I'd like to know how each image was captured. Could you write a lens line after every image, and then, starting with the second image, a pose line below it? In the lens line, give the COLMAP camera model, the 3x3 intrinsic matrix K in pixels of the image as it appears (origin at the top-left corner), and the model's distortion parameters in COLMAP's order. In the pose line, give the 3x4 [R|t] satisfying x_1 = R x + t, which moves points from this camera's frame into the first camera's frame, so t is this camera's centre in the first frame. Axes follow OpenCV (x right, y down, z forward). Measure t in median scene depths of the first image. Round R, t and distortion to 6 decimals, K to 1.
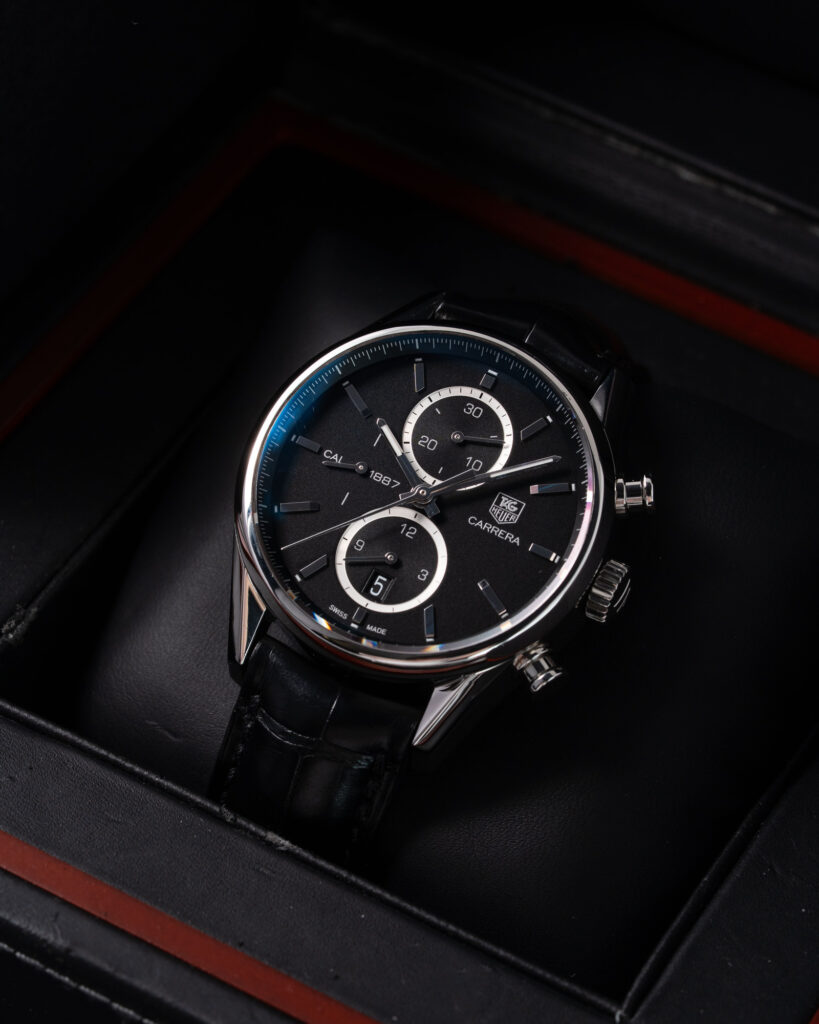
lens RADIAL K [[5360.3, 0, 409.6], [0, 5360.3, 511.7], [0, 0, 1]] dist [-0.357721, 0.000000]
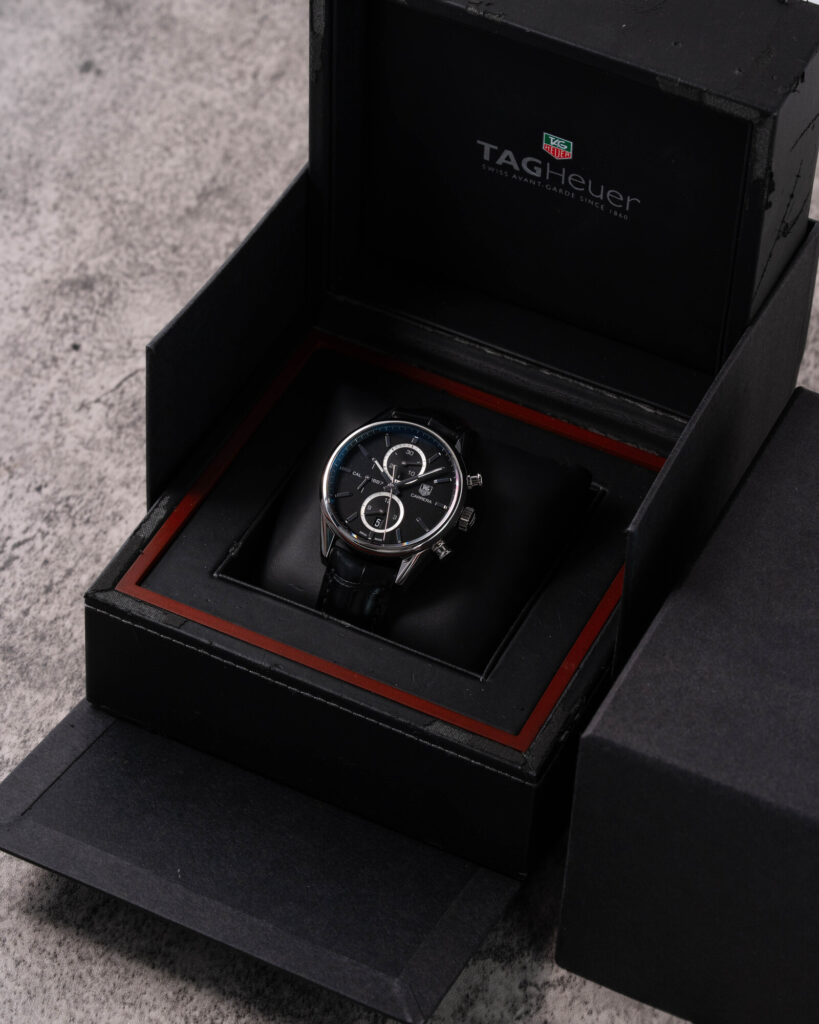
lens RADIAL K [[5360.3, 0, 409.3], [0, 5360.3, 512.1], [0, 0, 1]] dist [-0.357721, 0.000000]
pose [[0.997598, -0.064815, 0.024443, -0.053257], [0.065169, 0.997776, -0.014001, 0.045714], [-0.023482, 0.015560, 0.999603, -1.574046]]
